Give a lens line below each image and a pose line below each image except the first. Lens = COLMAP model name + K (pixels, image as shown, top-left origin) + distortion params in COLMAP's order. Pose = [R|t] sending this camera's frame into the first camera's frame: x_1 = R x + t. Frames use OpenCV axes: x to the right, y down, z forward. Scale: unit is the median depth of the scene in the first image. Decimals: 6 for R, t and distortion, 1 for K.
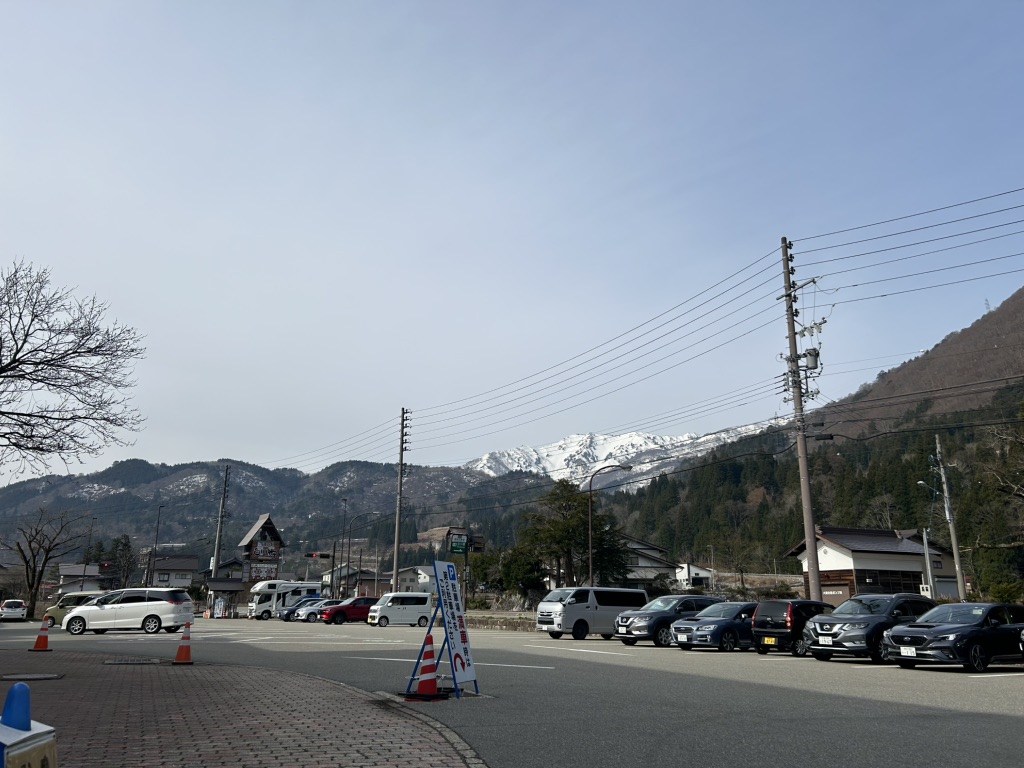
lens RADIAL K [[773.8, 0, 511.3], [0, 773.8, 372.8], [0, 0, 1]] dist [0.139630, -0.301967]
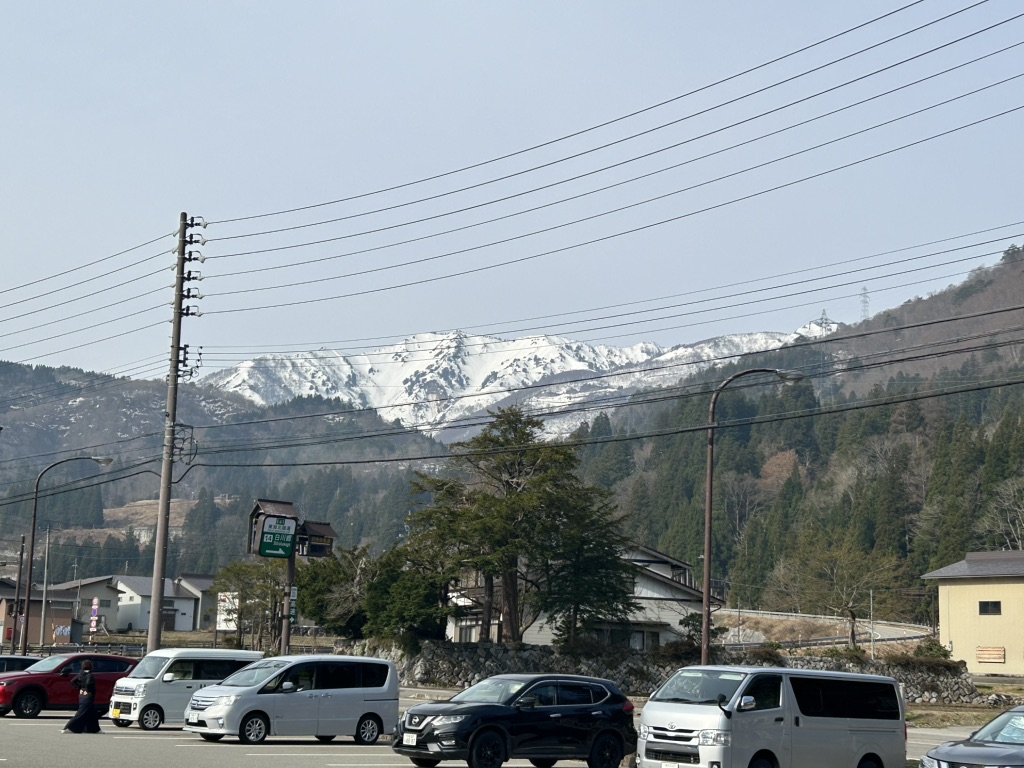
lens RADIAL K [[1522.6, 0, 512.0], [0, 1522.6, 384.0], [0, 0, 1]] dist [0.151949, -0.099959]
pose [[0.988393, 0.056779, 0.140911, -0.058738], [-0.072350, 0.991520, 0.107956, 0.026498], [-0.133586, -0.116898, 0.984119, 0.119892]]
